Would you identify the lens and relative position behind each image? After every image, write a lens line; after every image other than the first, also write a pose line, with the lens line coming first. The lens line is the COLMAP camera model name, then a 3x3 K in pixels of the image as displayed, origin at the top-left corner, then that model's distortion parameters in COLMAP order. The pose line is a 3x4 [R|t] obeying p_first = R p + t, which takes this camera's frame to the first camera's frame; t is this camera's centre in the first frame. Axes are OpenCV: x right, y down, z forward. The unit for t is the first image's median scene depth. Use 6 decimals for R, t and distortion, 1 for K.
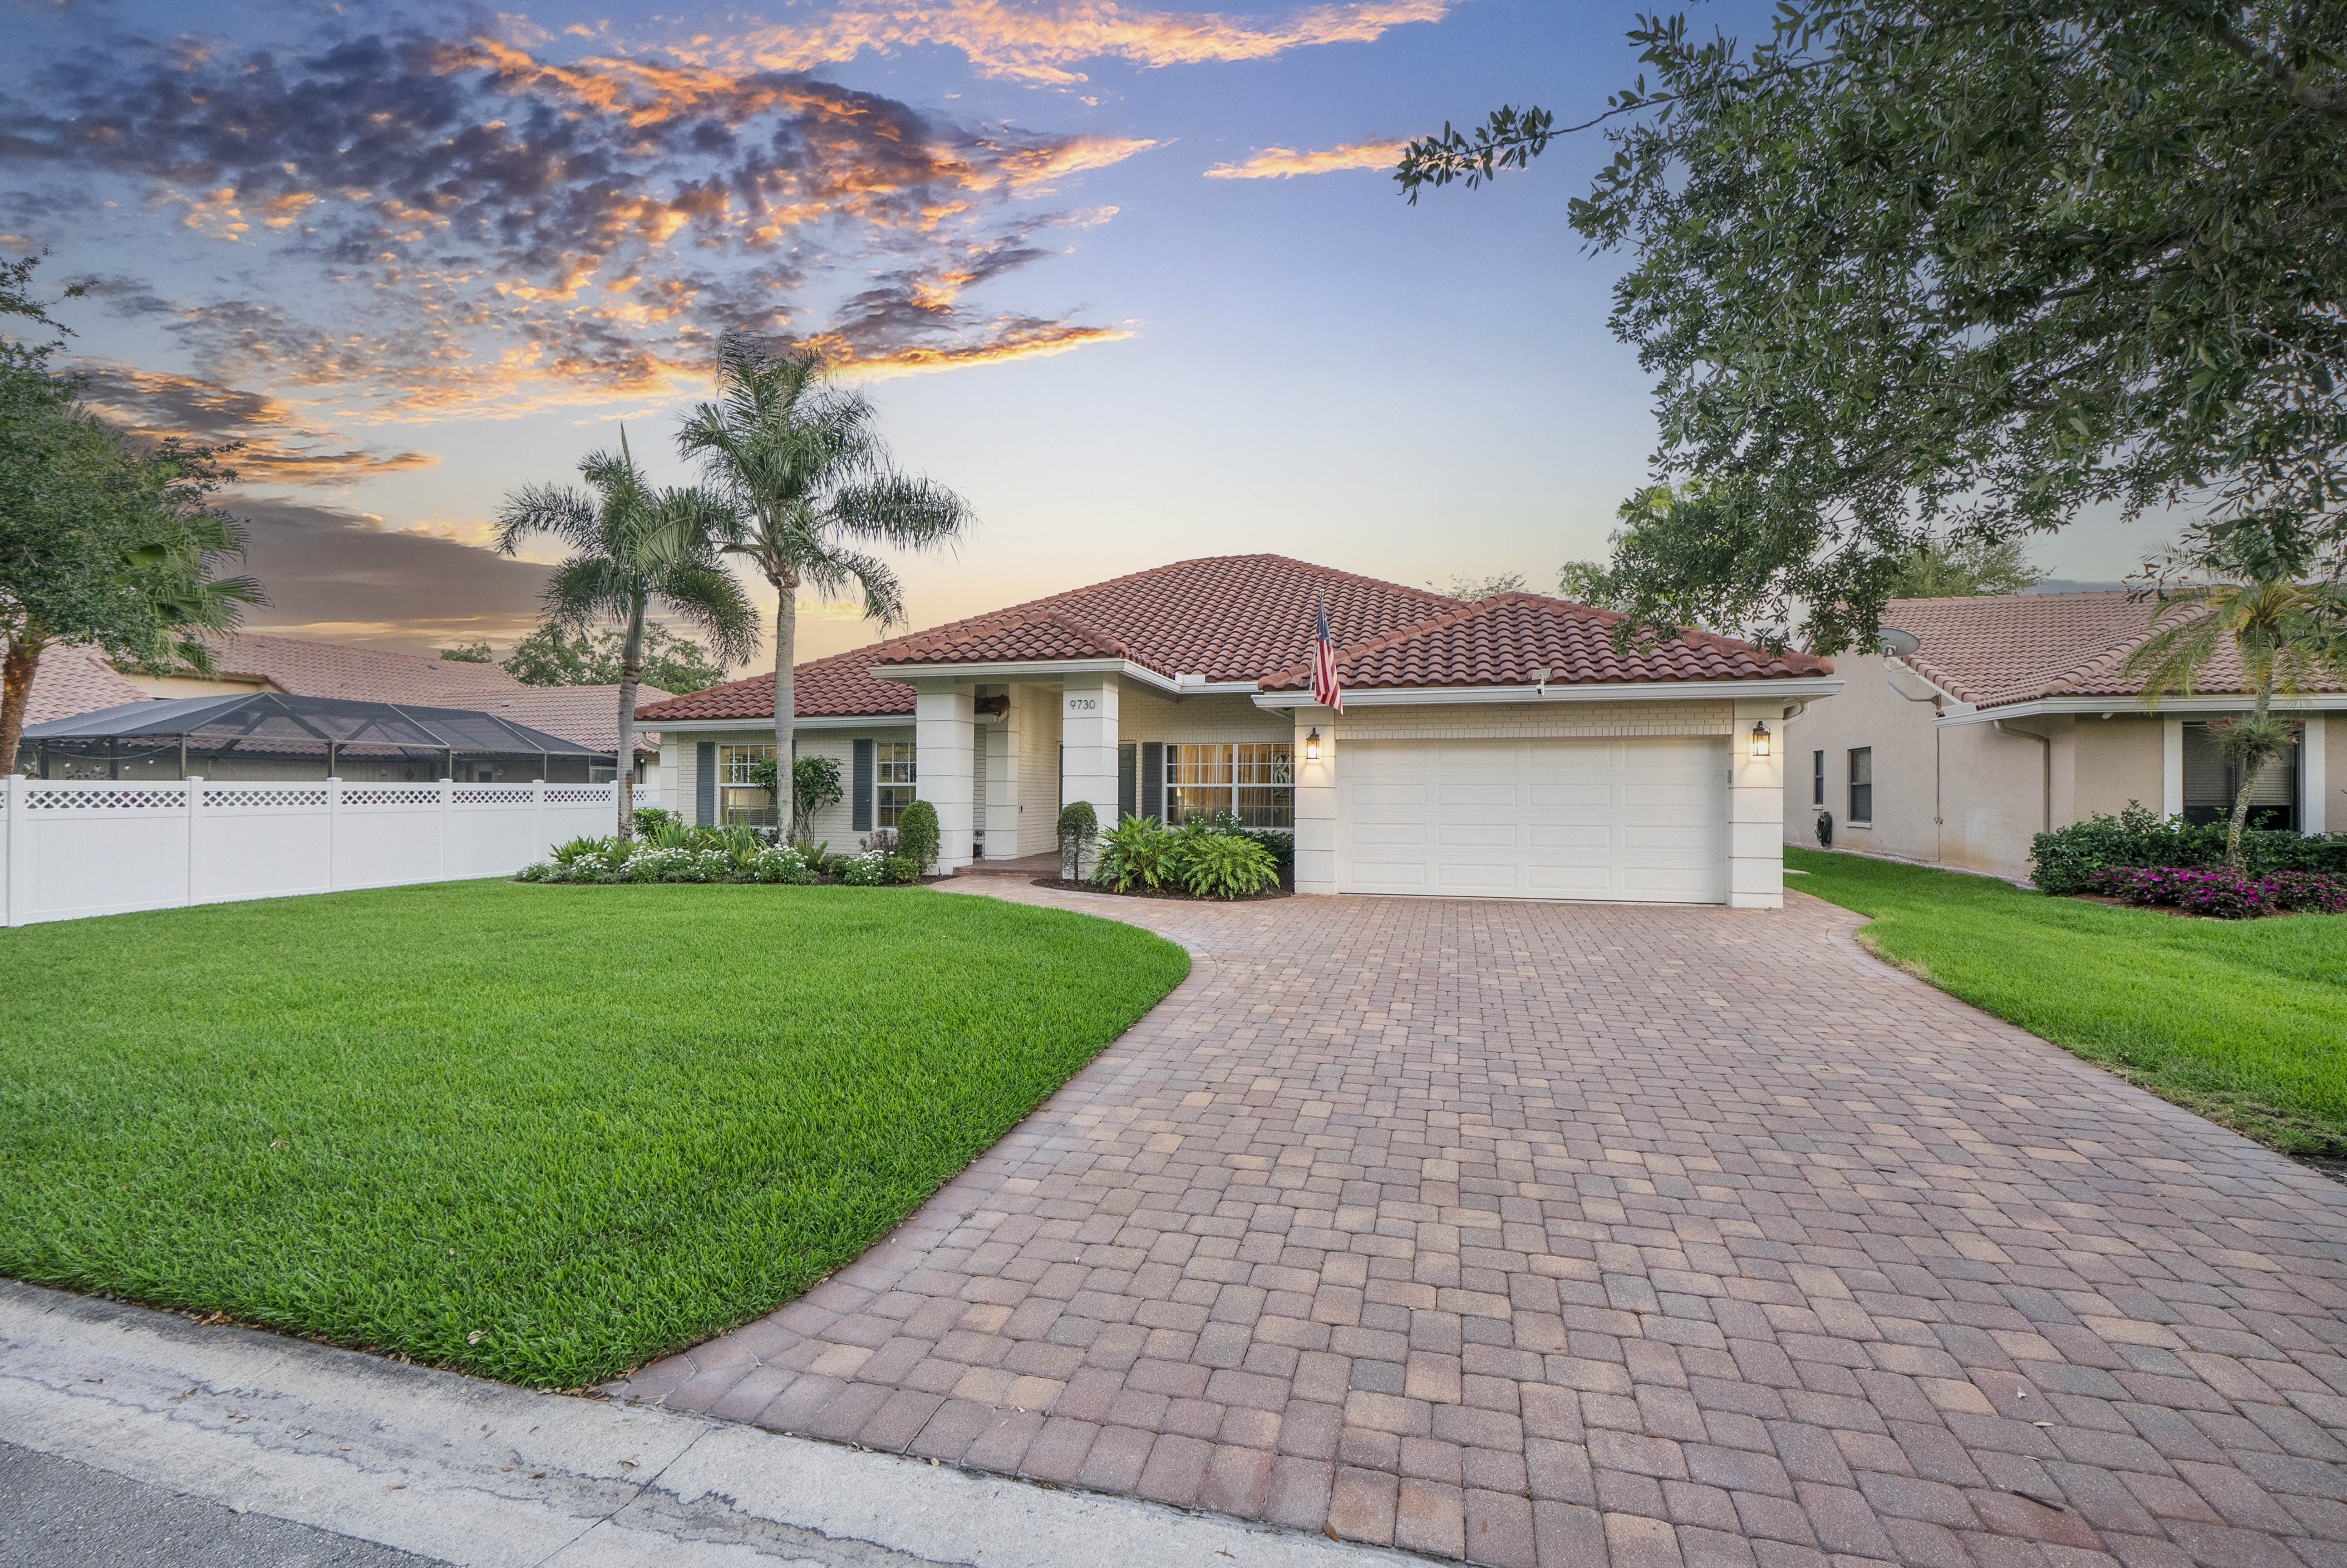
lens RADIAL K [[1037.1, 0, 1170.8], [0, 1037.1, 787.6], [0, 0, 1]] dist [-0.003405, -0.000184]
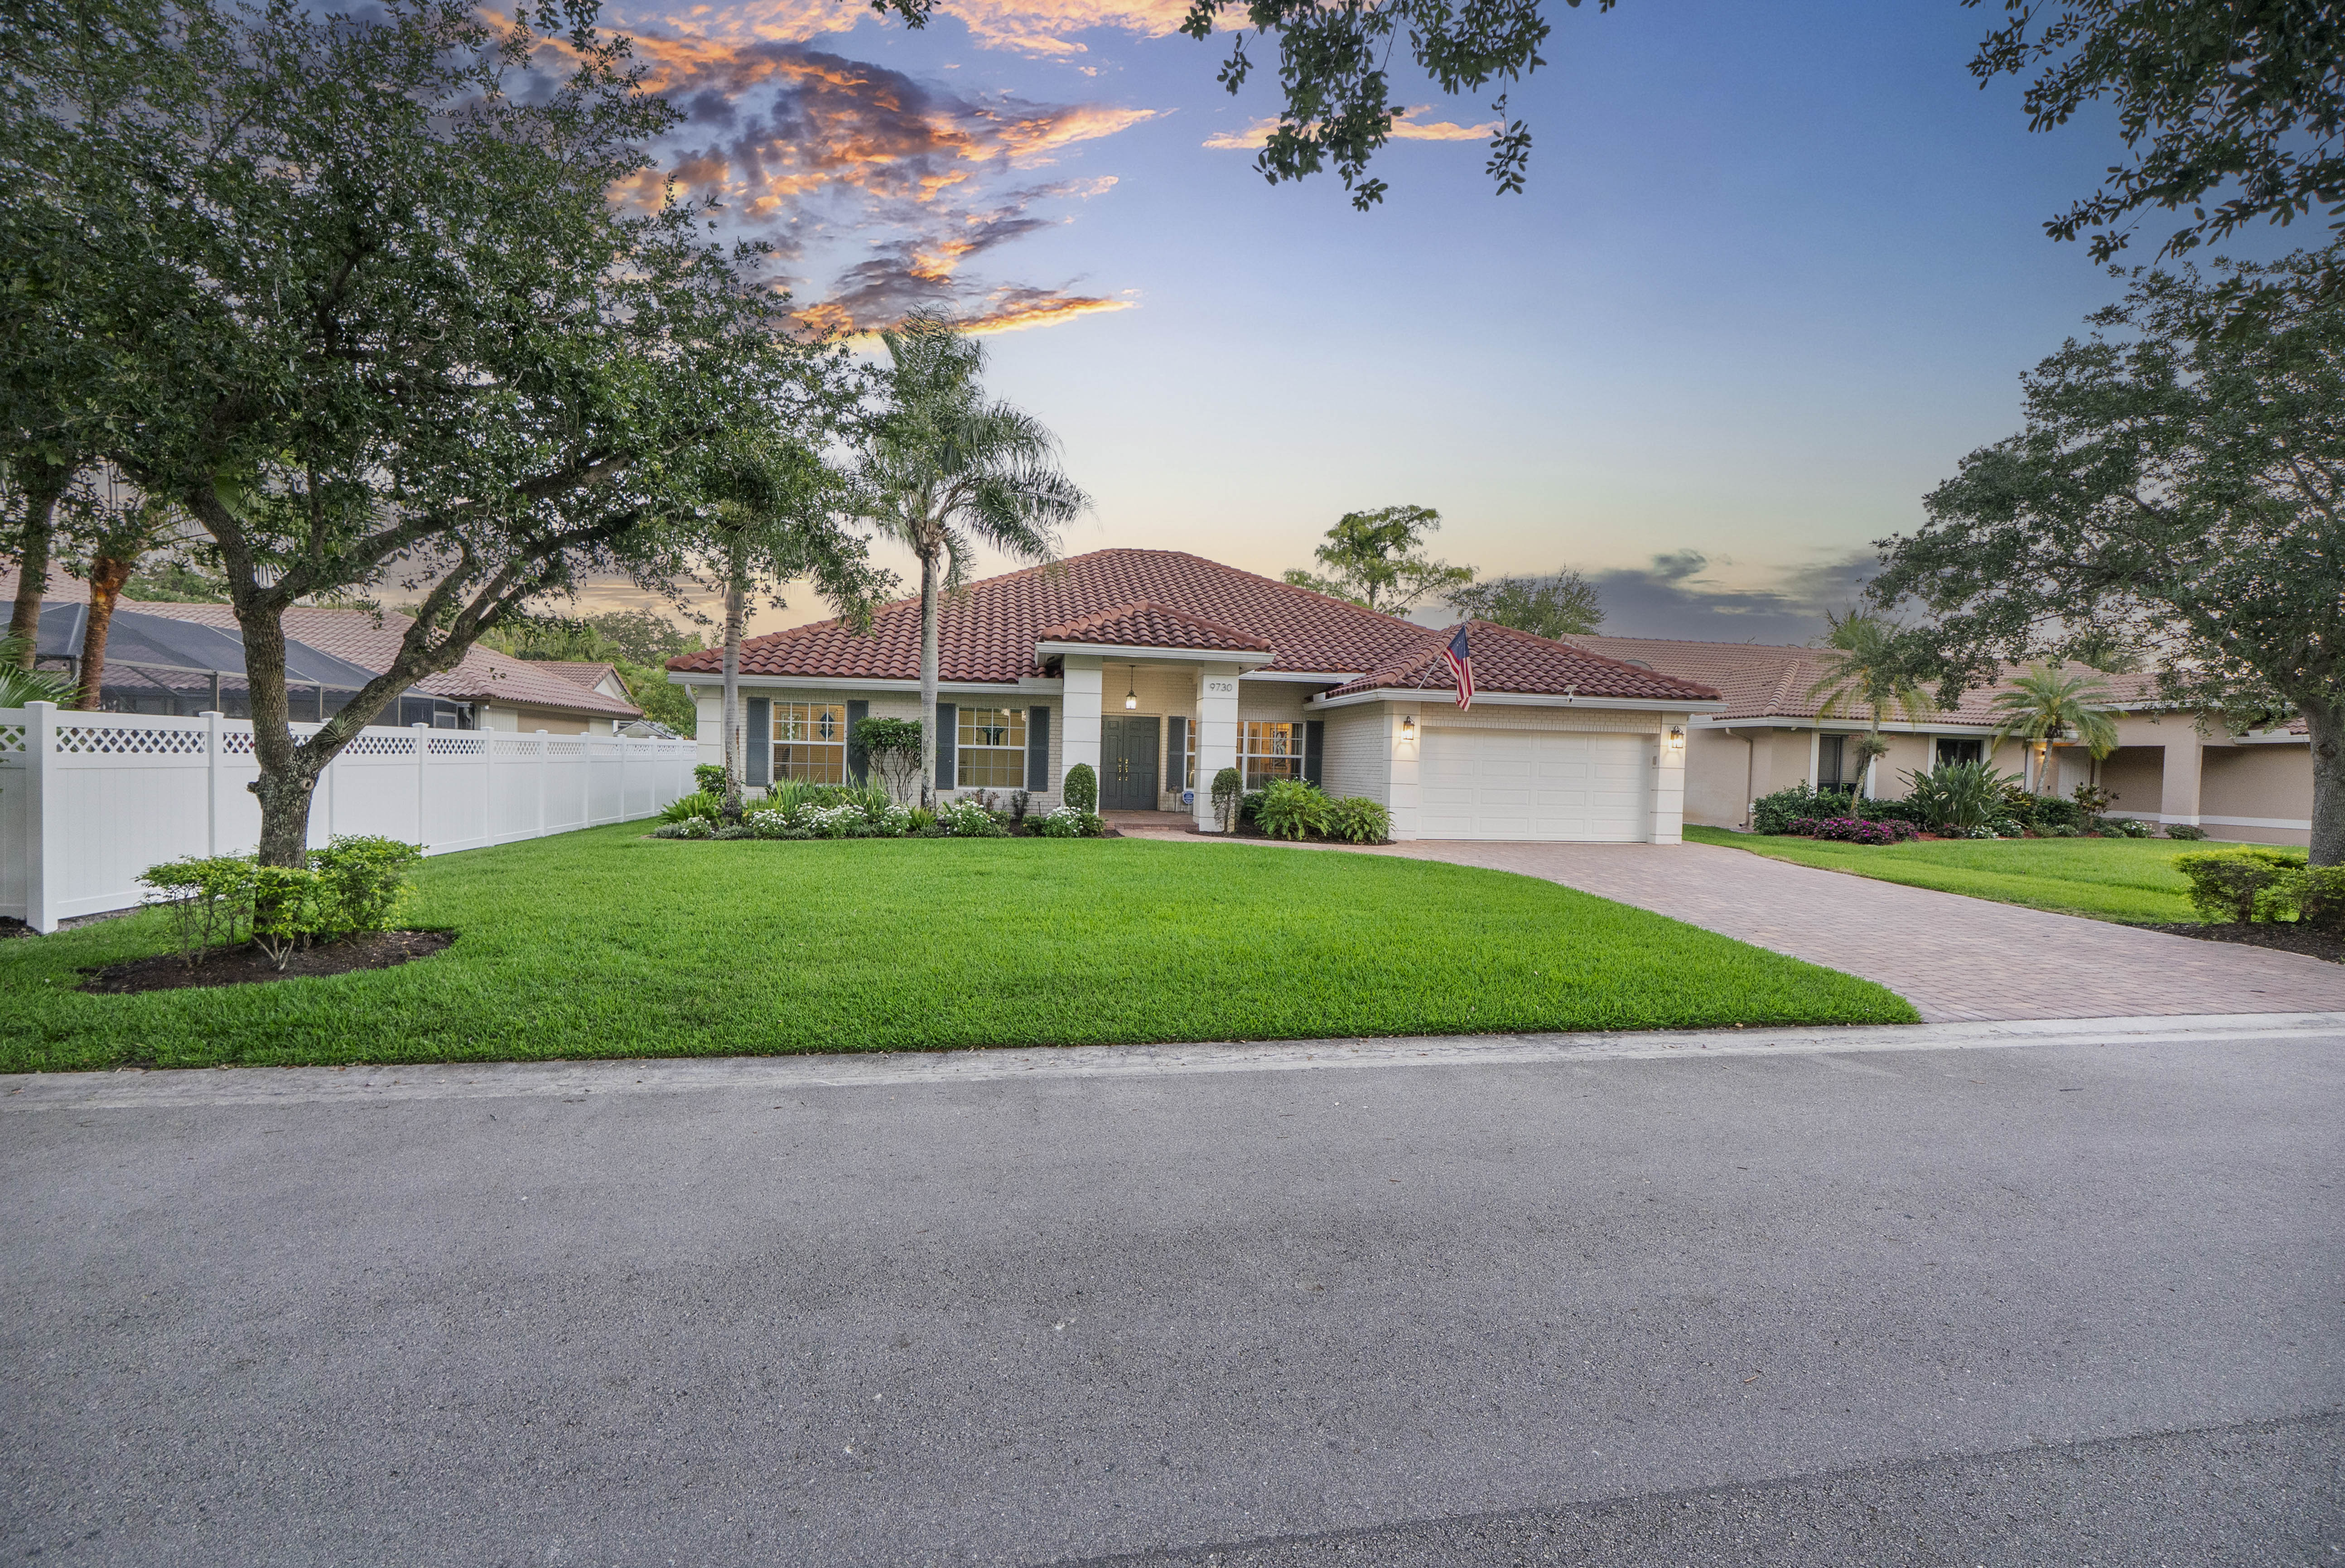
lens RADIAL K [[1052.7, 0, 1172.5], [0, 1052.7, 784.0], [0, 0, 1]] dist [-0.001902, 0.000311]
pose [[0.898701, 0.012123, 0.438393, -0.668974], [-0.025742, 0.999353, 0.025134, 0.003340], [-0.437805, -0.033873, 0.898432, -0.083809]]
